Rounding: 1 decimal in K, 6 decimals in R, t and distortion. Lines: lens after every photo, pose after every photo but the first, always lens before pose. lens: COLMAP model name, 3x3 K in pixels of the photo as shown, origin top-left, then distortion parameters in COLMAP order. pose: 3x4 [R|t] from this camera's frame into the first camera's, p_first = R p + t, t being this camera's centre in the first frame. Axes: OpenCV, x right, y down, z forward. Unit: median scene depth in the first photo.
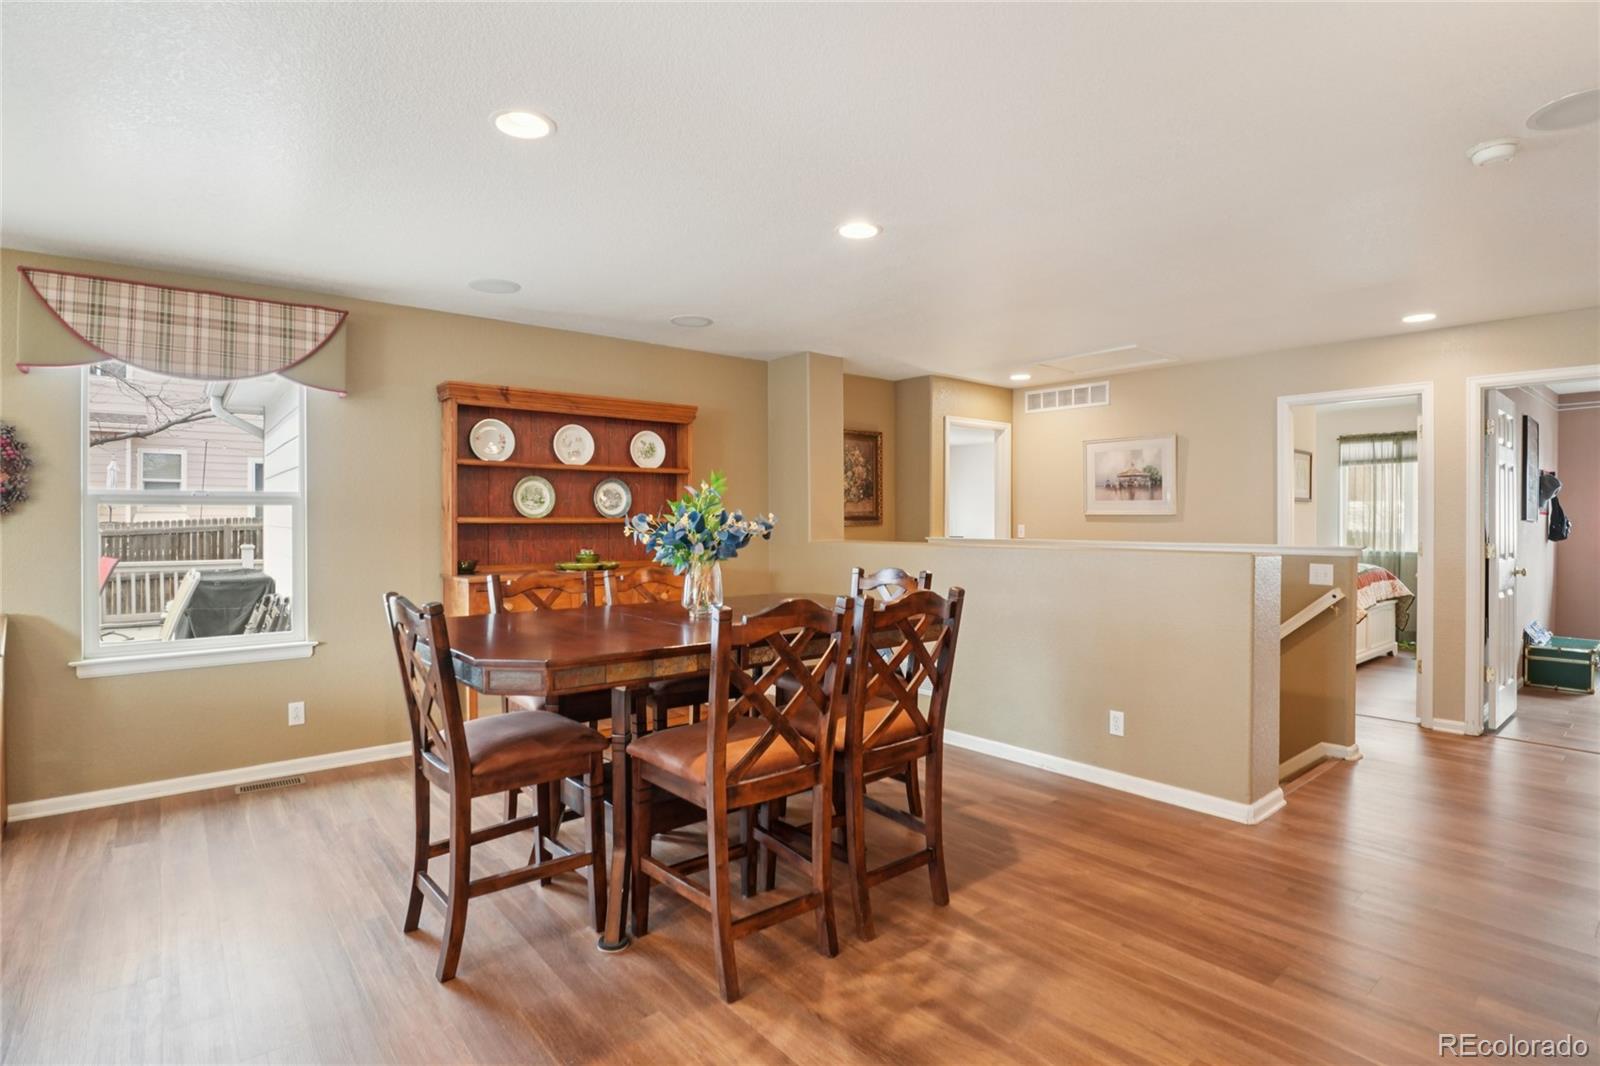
lens RADIAL K [[790.9, 0, 798.7], [0, 790.9, 524.4], [0, 0, 1]] dist [-0.042998, 0.009633]
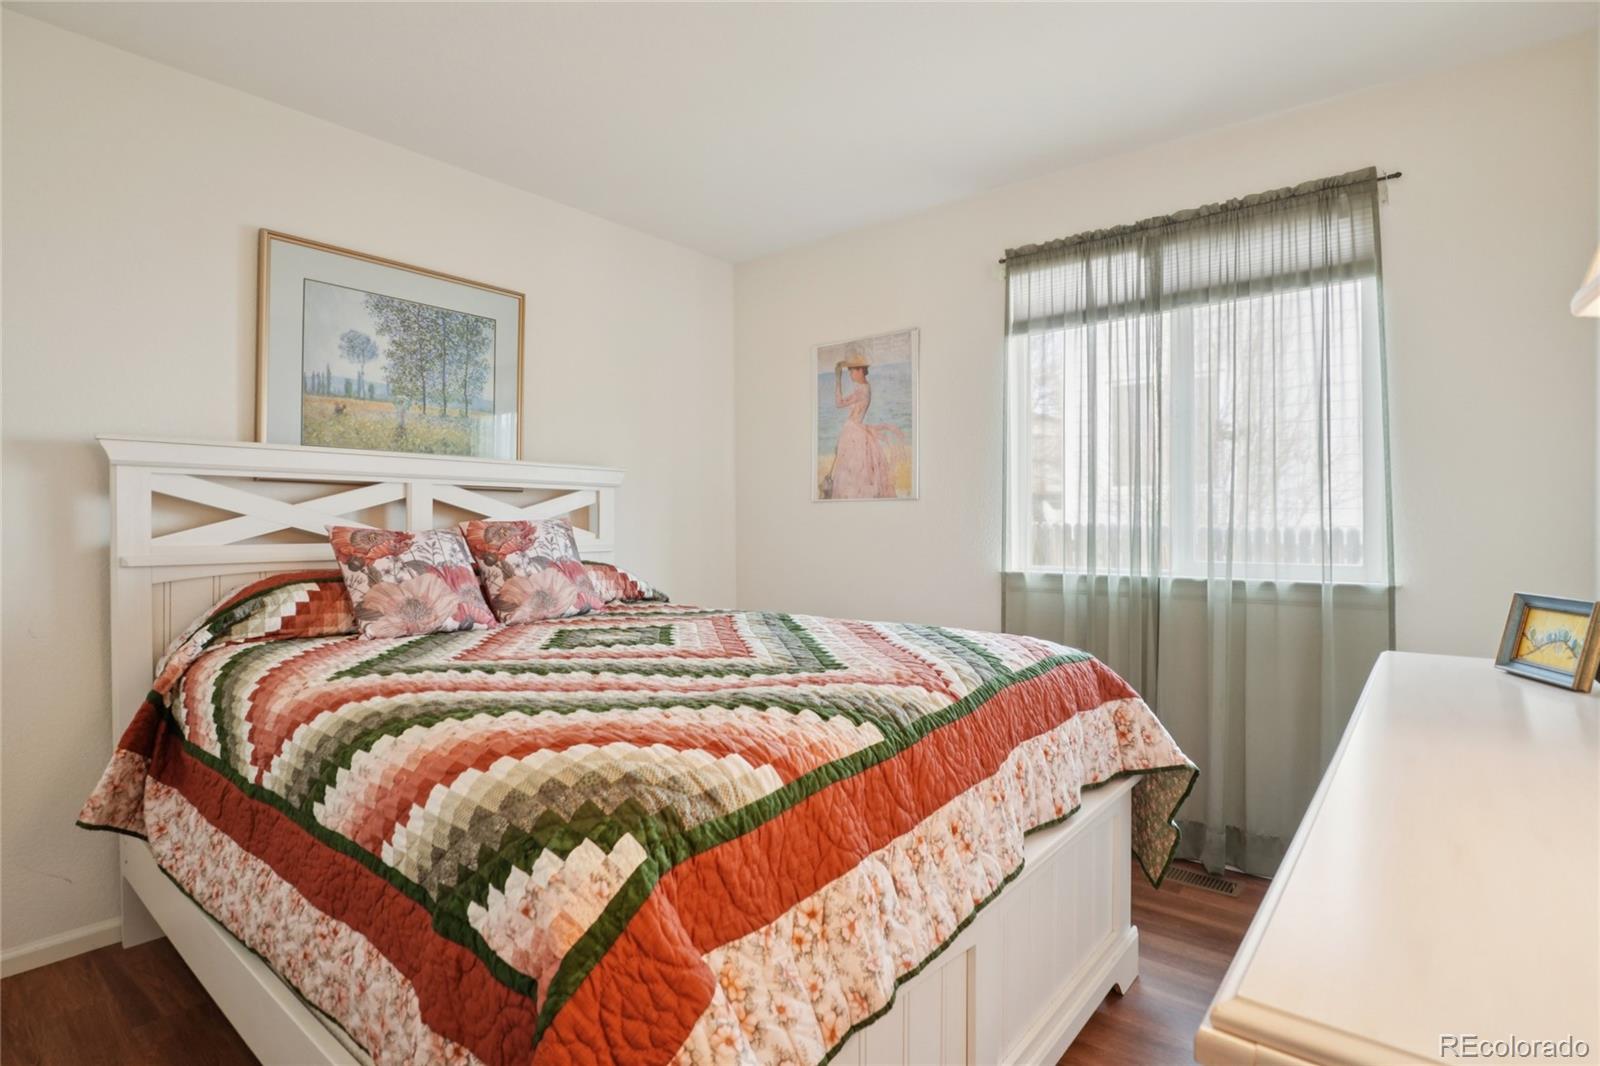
lens RADIAL K [[790.9, 0, 799.4], [0, 790.9, 528.8], [0, 0, 1]] dist [-0.042998, 0.009633]
pose [[0.978831, 0.002218, 0.204658, 0.963951], [-0.001734, 0.999995, -0.002541, 0.025552], [-0.204662, 0.002132, 0.978830, 1.211433]]
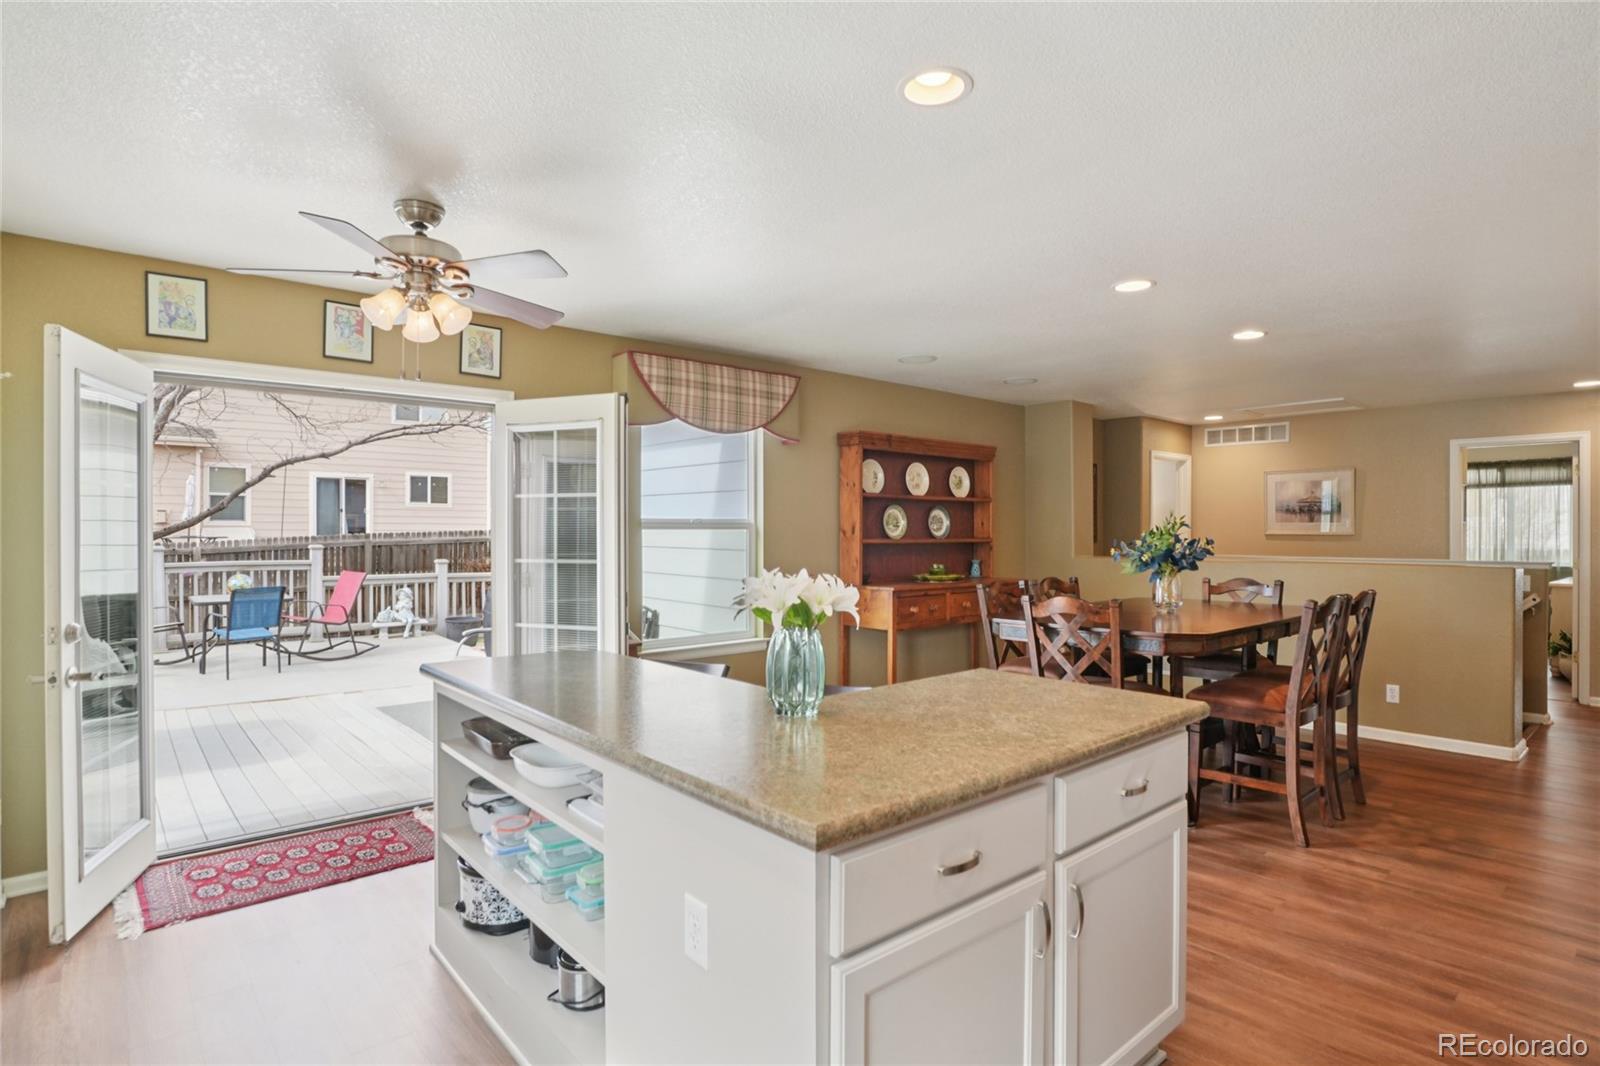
lens RADIAL K [[829.2, 0, 801.9], [0, 829.2, 531.5], [0, 0, 1]] dist [-0.035256, 0.006740]
pose [[0.999448, 0.000669, 0.033222, -0.522356], [-0.000451, 0.999978, -0.006565, -0.011359], [-0.033226, 0.006546, 0.999426, -0.288095]]
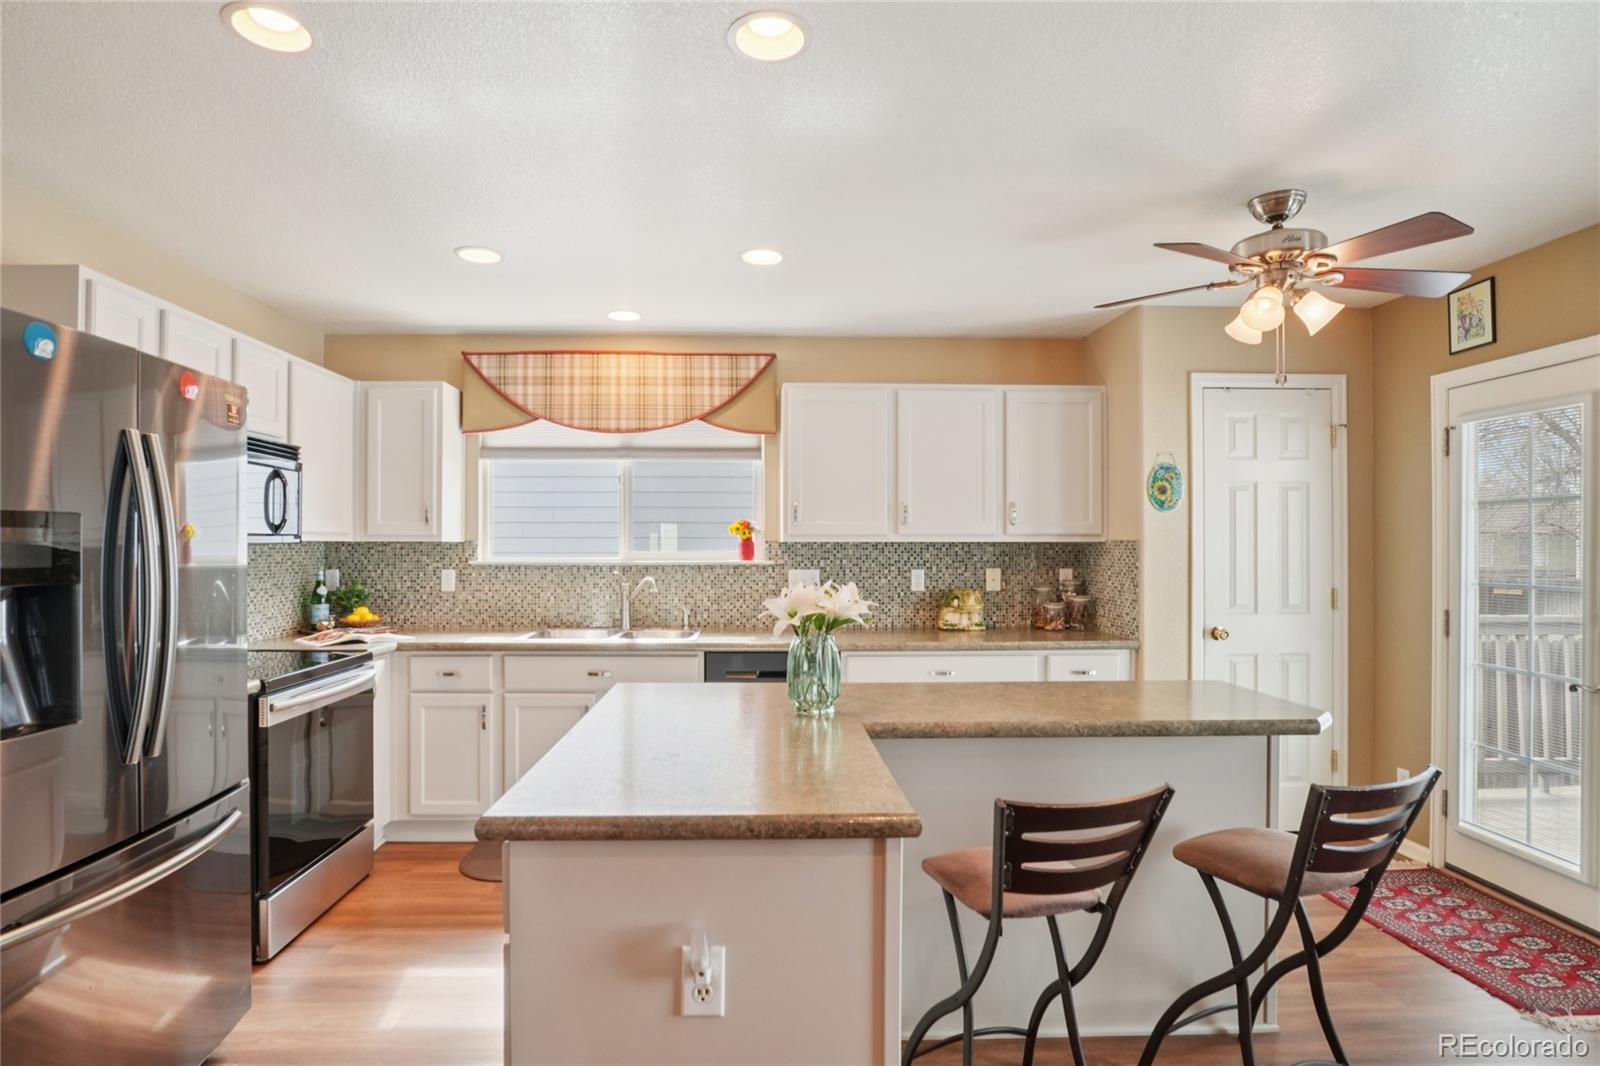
lens RADIAL K [[829.2, 0, 771.8], [0, 829.2, 544.9], [0, 0, 1]] dist [-0.035256, 0.006740]
pose [[-0.614100, 0.000692, -0.789228, -0.136717], [-0.003060, 0.999990, 0.003258, -0.016829], [0.789222, 0.004416, -0.614091, 0.388699]]
